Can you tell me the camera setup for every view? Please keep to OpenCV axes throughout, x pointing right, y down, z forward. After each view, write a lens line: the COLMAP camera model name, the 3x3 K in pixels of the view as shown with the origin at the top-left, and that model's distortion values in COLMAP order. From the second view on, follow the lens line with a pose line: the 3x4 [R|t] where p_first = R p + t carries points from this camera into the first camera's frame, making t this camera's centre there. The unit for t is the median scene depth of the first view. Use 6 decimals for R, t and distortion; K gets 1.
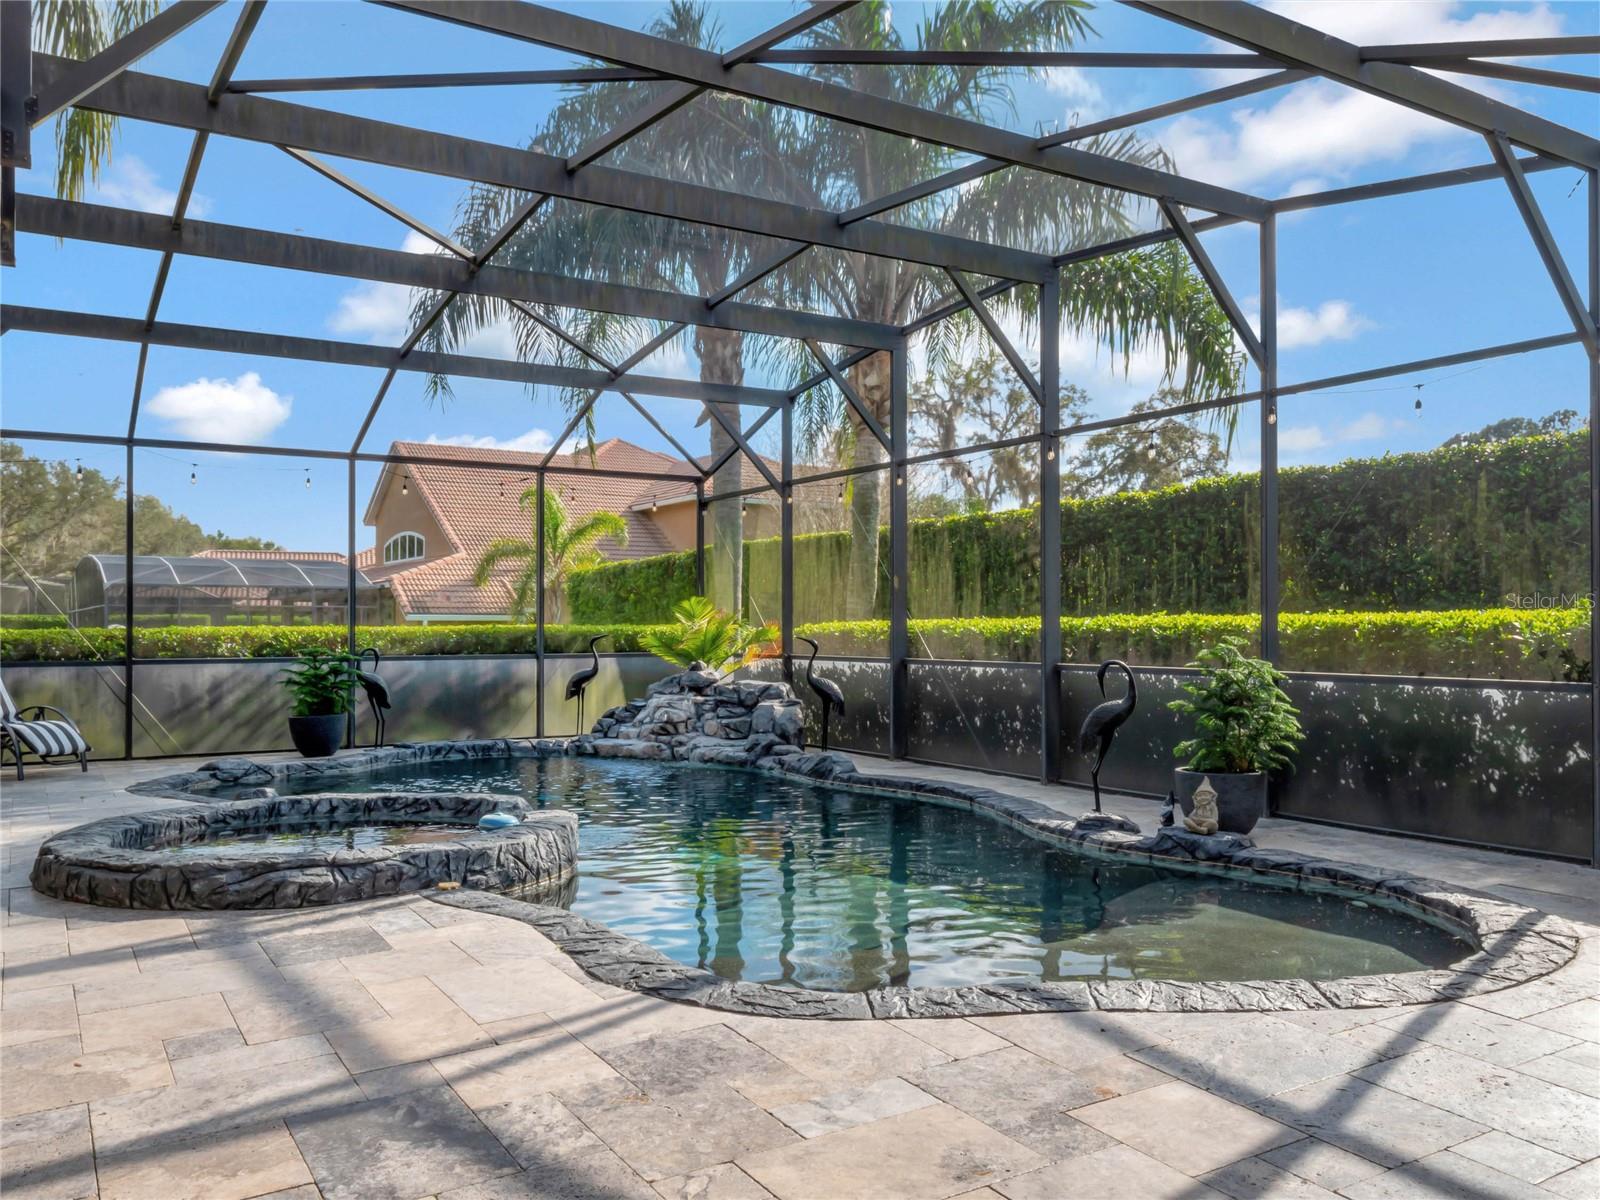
lens RADIAL K [[1298.0, 0, 814.0], [0, 1298.0, 601.3], [0, 0, 1]] dist [0.017368, 0.003439]
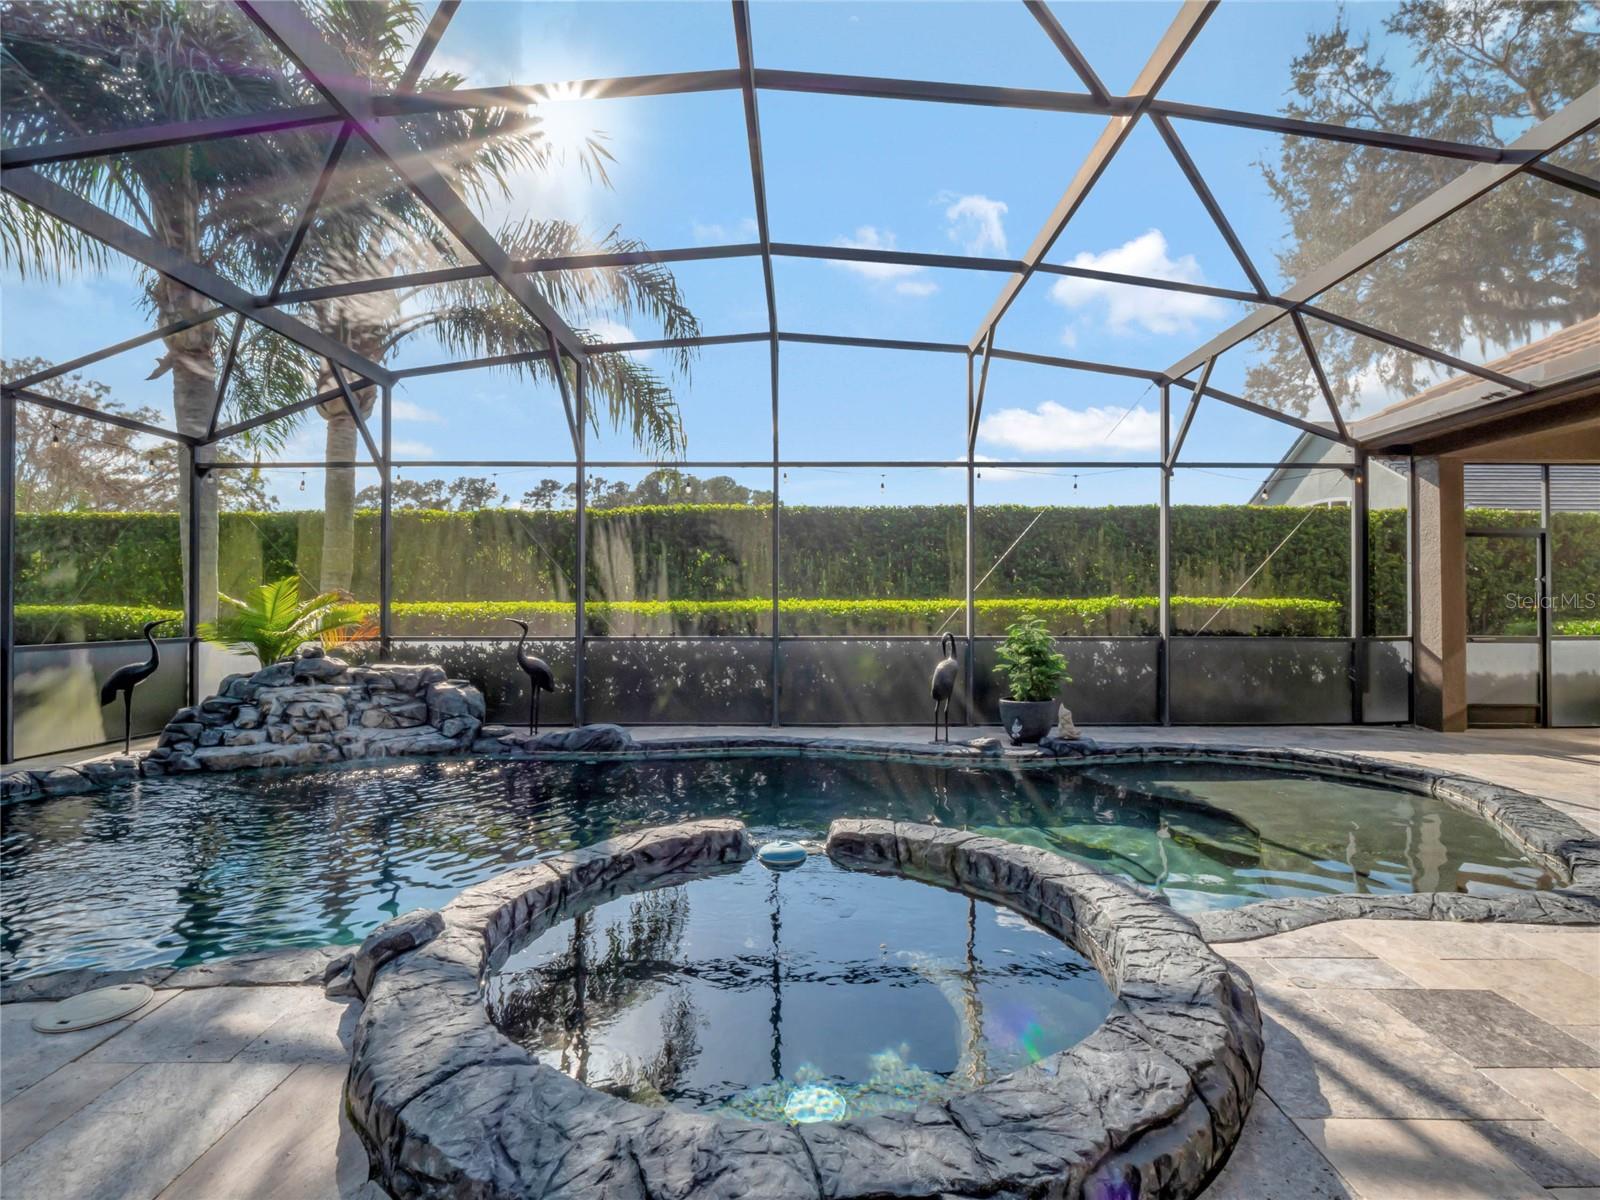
lens RADIAL K [[785.2, 0, 803.5], [0, 785.2, 606.8], [0, 0, 1]] dist [-0.010854, -0.000742]
pose [[0.534582, 0.002821, 0.845112, -0.406459], [-0.012124, 0.999917, 0.004332, 0.013561], [-0.845030, -0.012562, 0.534572, 0.479142]]
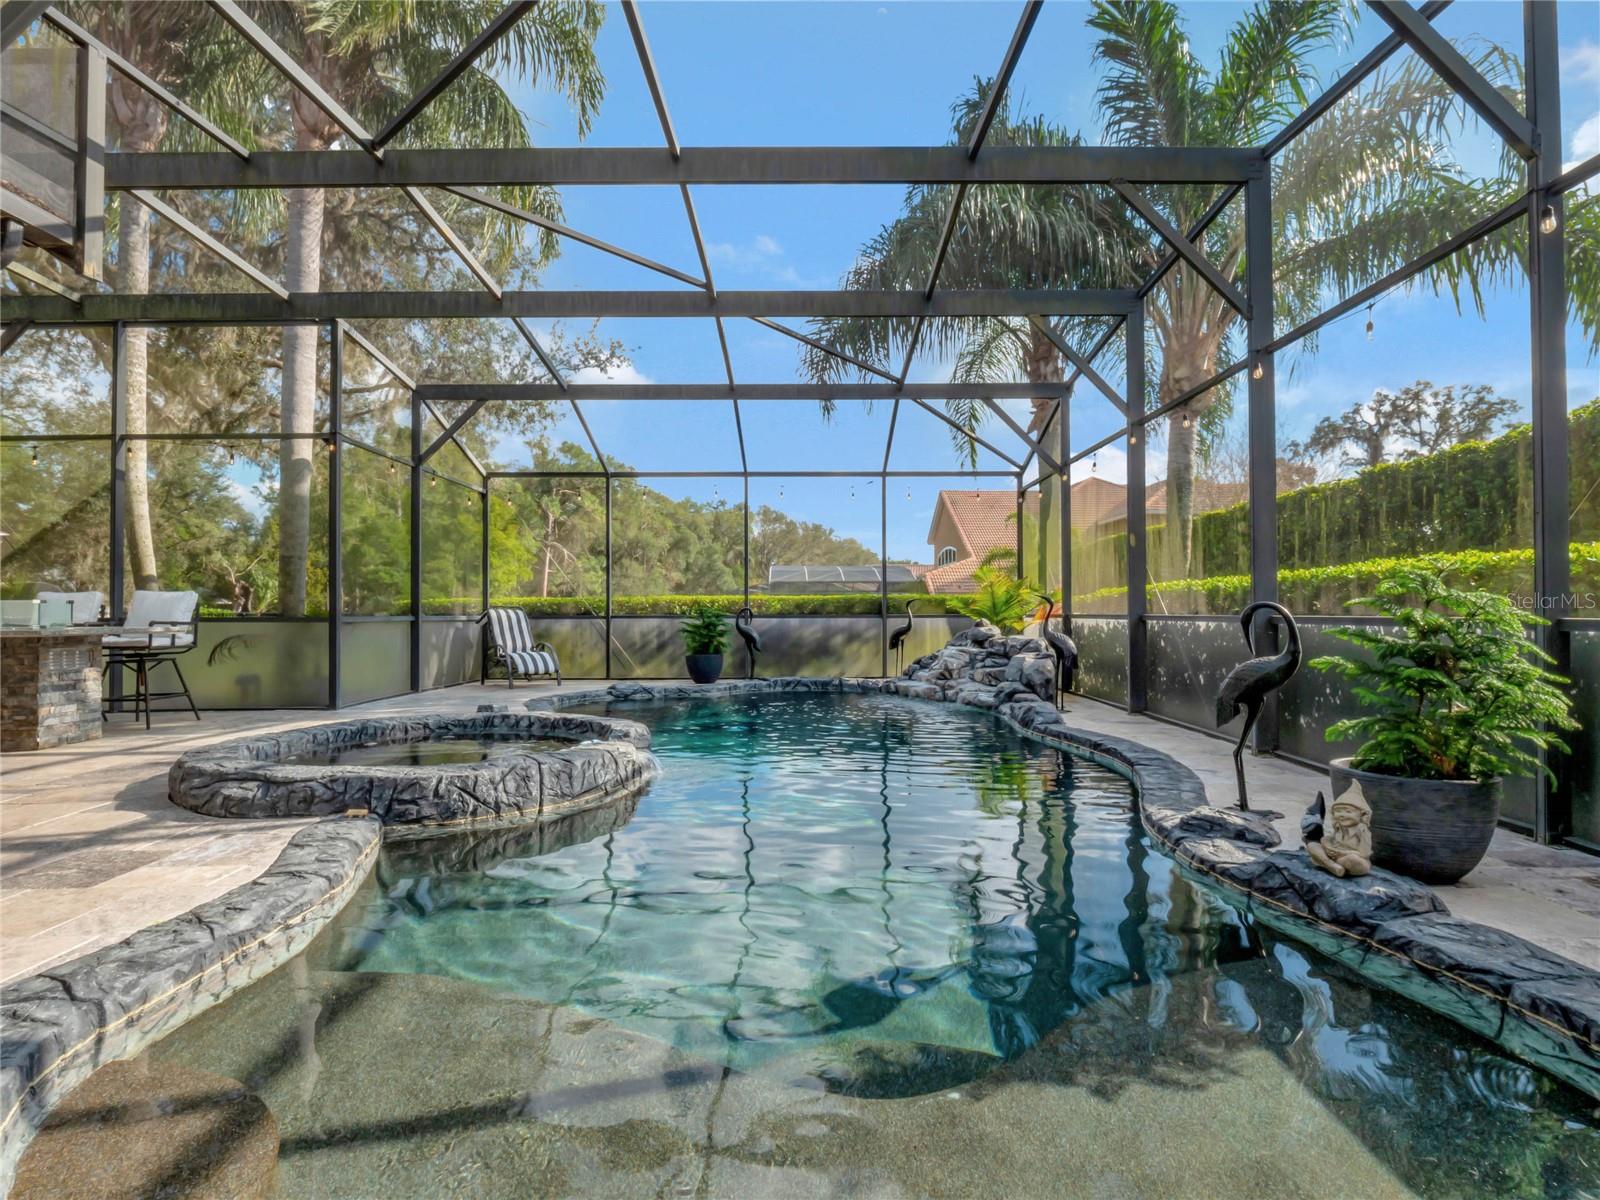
lens RADIAL K [[785.2, 0, 802.4], [0, 785.2, 596.8], [0, 0, 1]] dist [-0.010854, -0.000742]
pose [[0.846129, -0.011614, -0.532852, 0.172830], [0.012433, 0.999921, -0.002052, 0.028148], [0.532833, -0.004889, 0.846206, 0.340177]]
